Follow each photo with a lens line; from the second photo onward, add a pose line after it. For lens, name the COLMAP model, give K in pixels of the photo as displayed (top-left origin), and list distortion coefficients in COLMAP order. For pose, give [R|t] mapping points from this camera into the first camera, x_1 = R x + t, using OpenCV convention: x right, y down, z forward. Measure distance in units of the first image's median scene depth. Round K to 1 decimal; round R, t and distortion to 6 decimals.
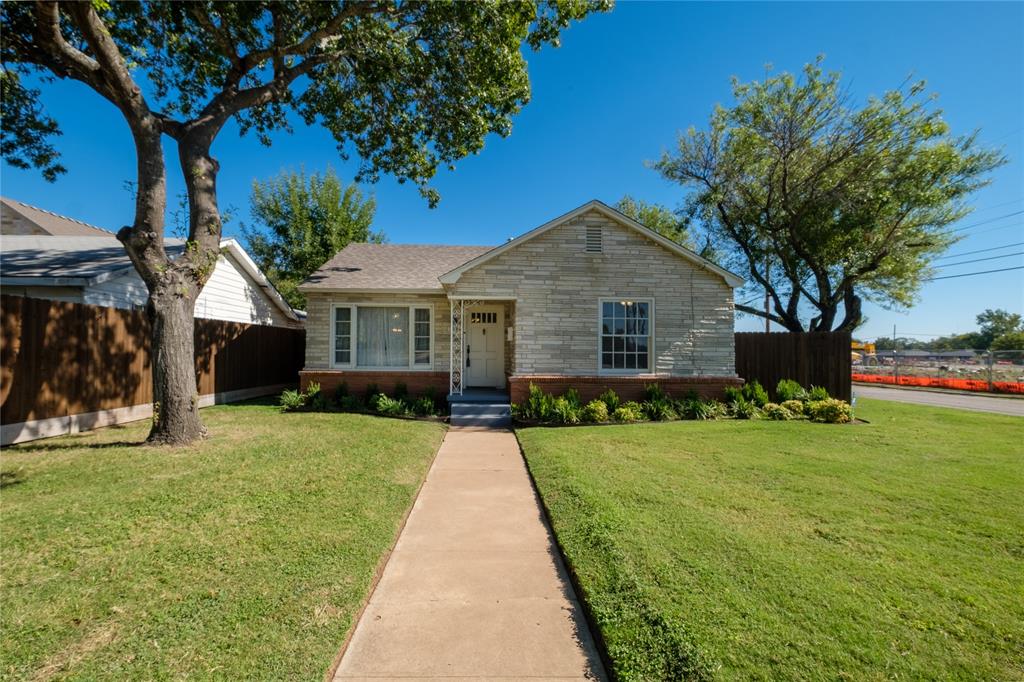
lens RADIAL K [[445.6, 0, 505.6], [0, 445.6, 345.1], [0, 0, 1]] dist [-0.001287, 0.000119]
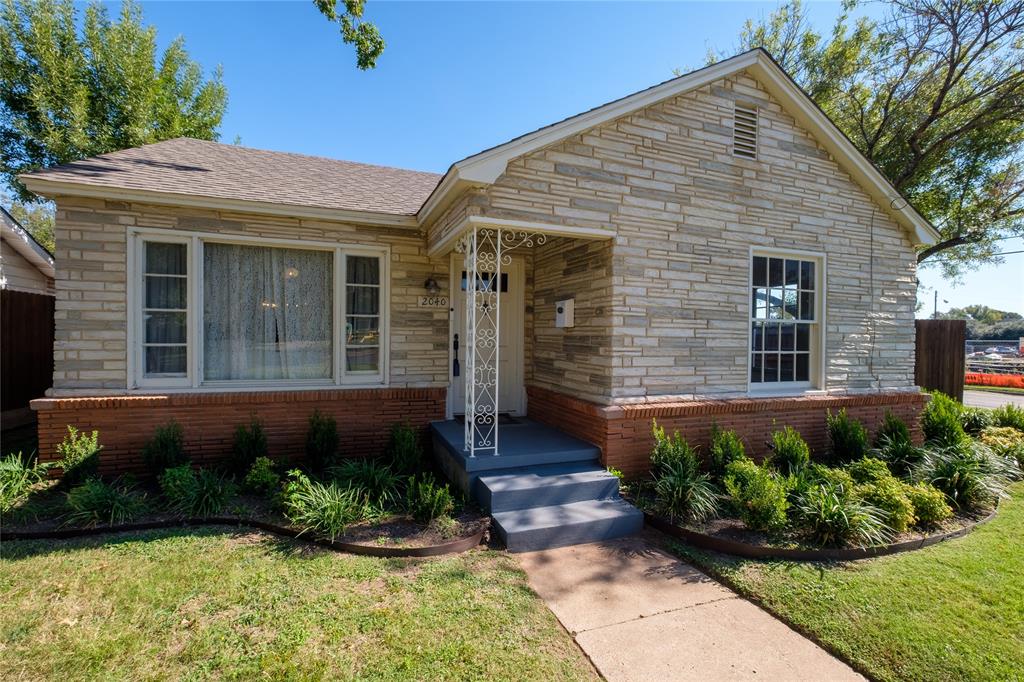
lens RADIAL K [[445.6, 0, 505.6], [0, 445.6, 345.1], [0, 0, 1]] dist [-0.001287, 0.000119]
pose [[0.954040, 0.000329, 0.299679, -0.215898], [-0.011989, 0.999241, 0.037073, -0.008029], [-0.299439, -0.038962, 0.953320, 0.585164]]
